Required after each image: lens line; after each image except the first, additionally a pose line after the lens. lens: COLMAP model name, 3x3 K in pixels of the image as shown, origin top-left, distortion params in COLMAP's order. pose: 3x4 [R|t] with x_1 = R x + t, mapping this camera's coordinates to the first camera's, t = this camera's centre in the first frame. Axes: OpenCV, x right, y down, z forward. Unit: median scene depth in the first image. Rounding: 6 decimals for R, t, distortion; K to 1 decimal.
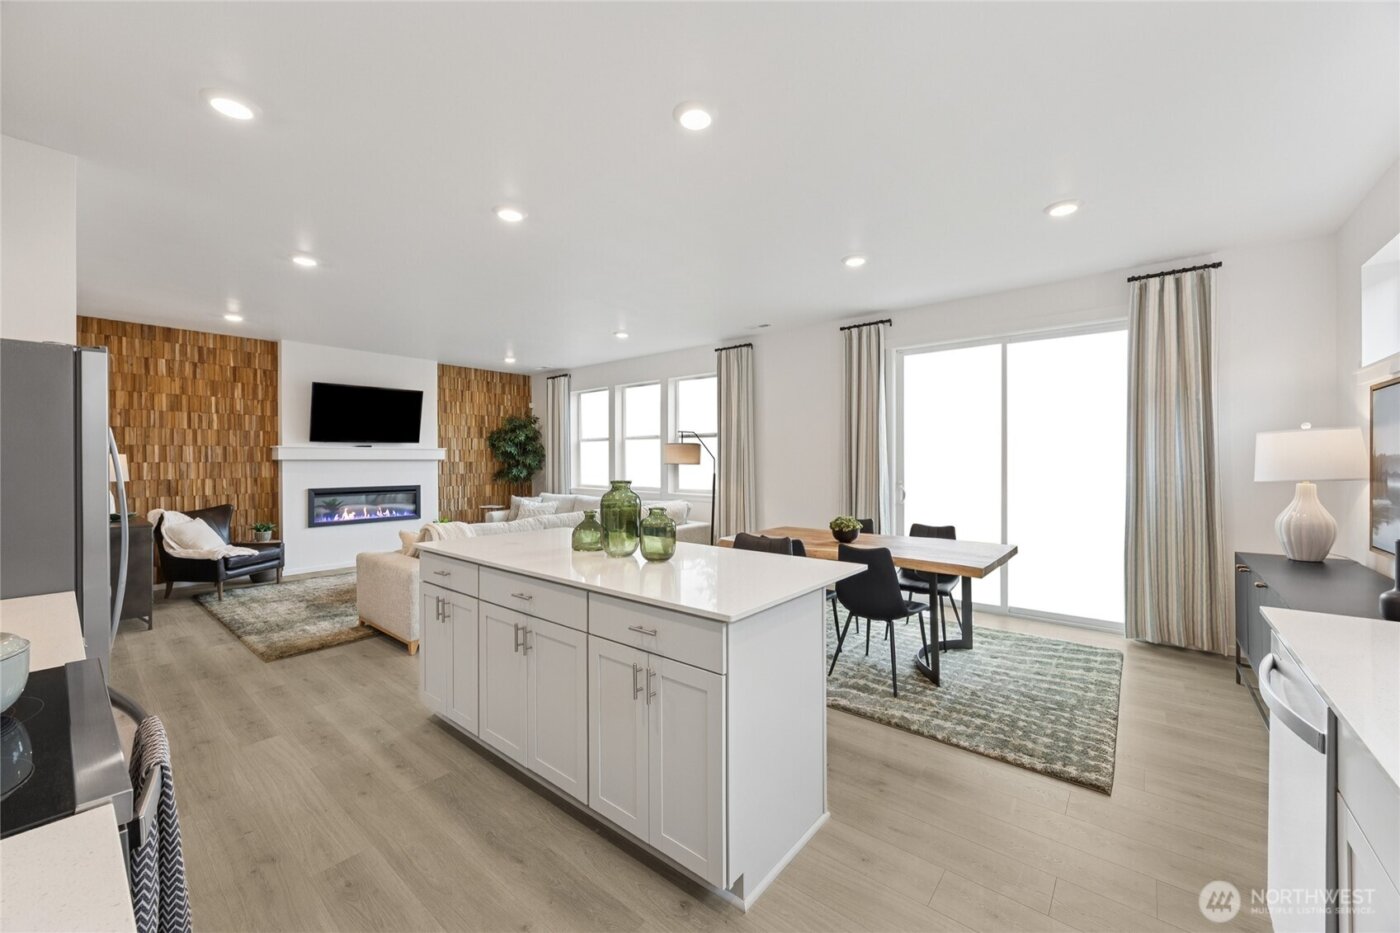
lens RADIAL K [[570.7, 0, 696.2], [0, 570.7, 460.3], [0, 0, 1]] dist [-0.002957, 0.000313]
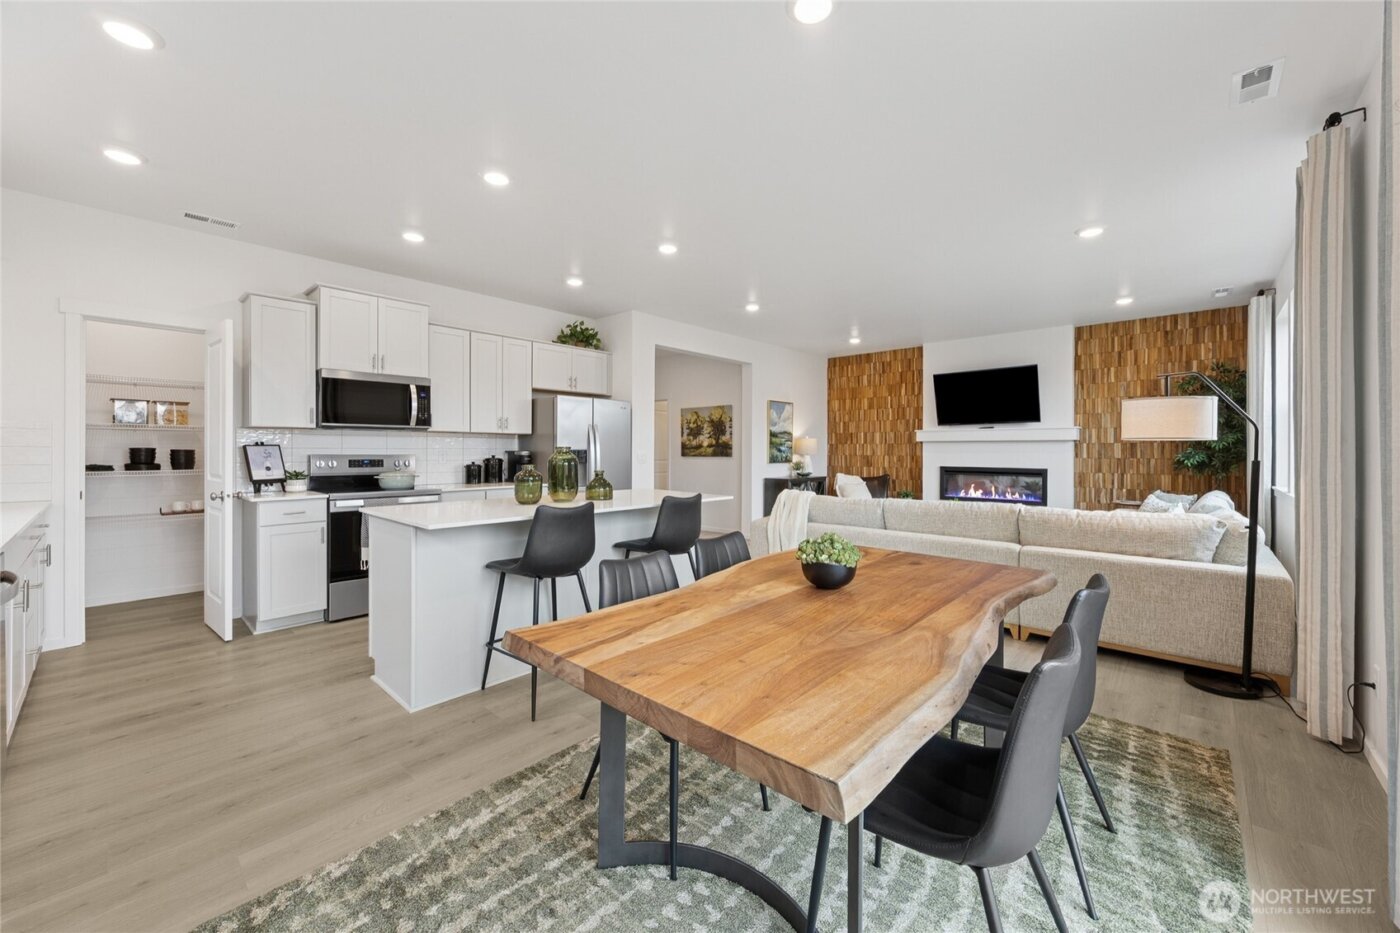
lens RADIAL K [[570.7, 0, 724.5], [0, 570.7, 452.0], [0, 0, 1]] dist [-0.002957, 0.000313]
pose [[-0.080711, 0.002138, -0.996735, 0.519821], [-0.004621, 0.999986, 0.002519, 0.020010], [0.996727, 0.004809, -0.080700, 0.654910]]
